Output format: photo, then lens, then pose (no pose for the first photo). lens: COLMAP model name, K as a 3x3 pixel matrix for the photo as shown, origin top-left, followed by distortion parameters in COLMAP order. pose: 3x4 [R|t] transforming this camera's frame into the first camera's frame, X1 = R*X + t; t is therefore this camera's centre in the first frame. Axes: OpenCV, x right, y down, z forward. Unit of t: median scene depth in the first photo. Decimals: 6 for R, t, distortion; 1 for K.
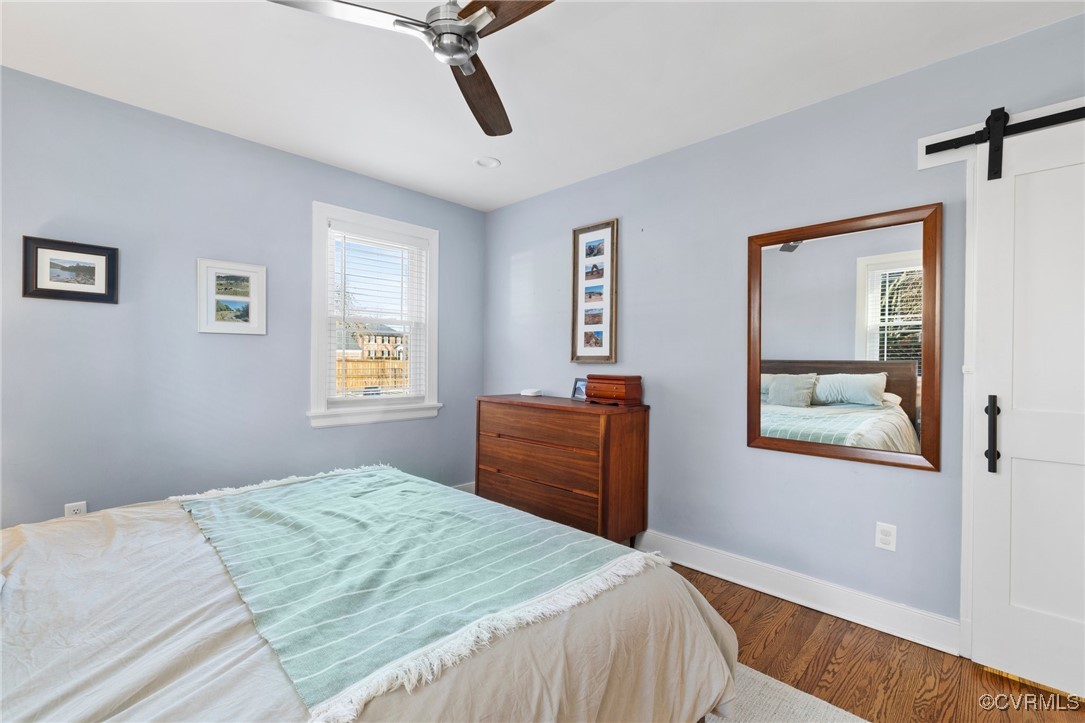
lens RADIAL K [[457.4, 0, 542.5], [0, 457.4, 361.5], [0, 0, 1]] dist [-0.001484, -0.000095]
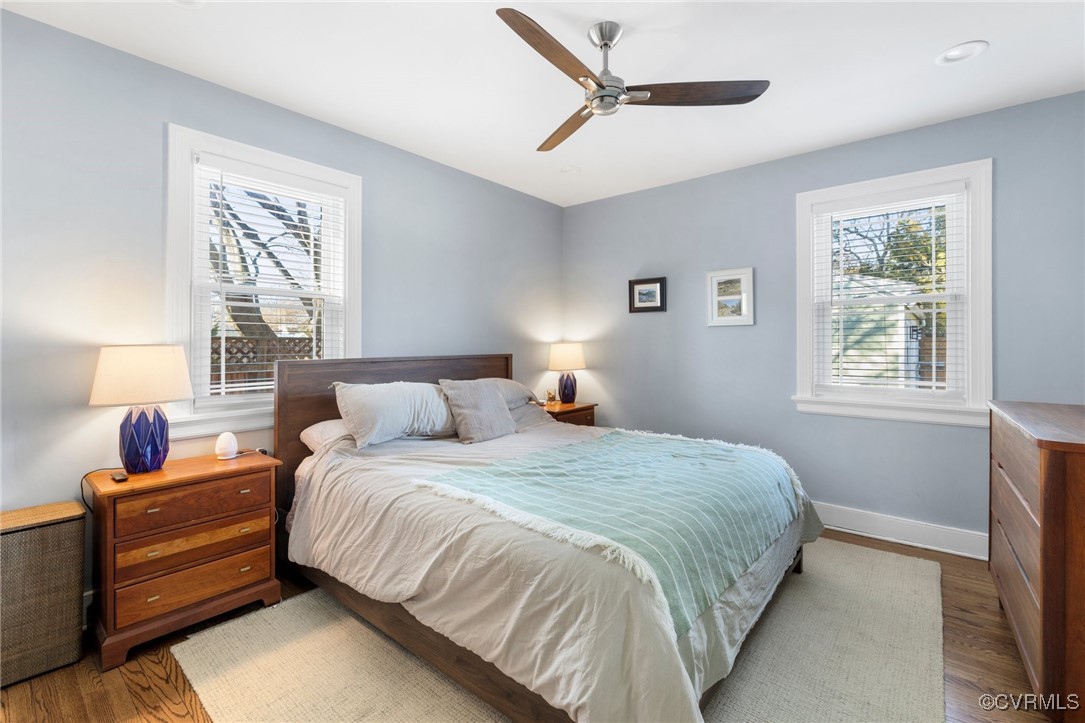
lens RADIAL K [[465.7, 0, 540.7], [0, 465.7, 343.7], [0, 0, 1]] dist [-0.000099, 0.000001]
pose [[0.093050, -0.012364, -0.995585, 0.578389], [-0.003765, 0.999911, -0.012769, 0.007351], [0.995654, 0.004936, 0.092995, 0.374274]]
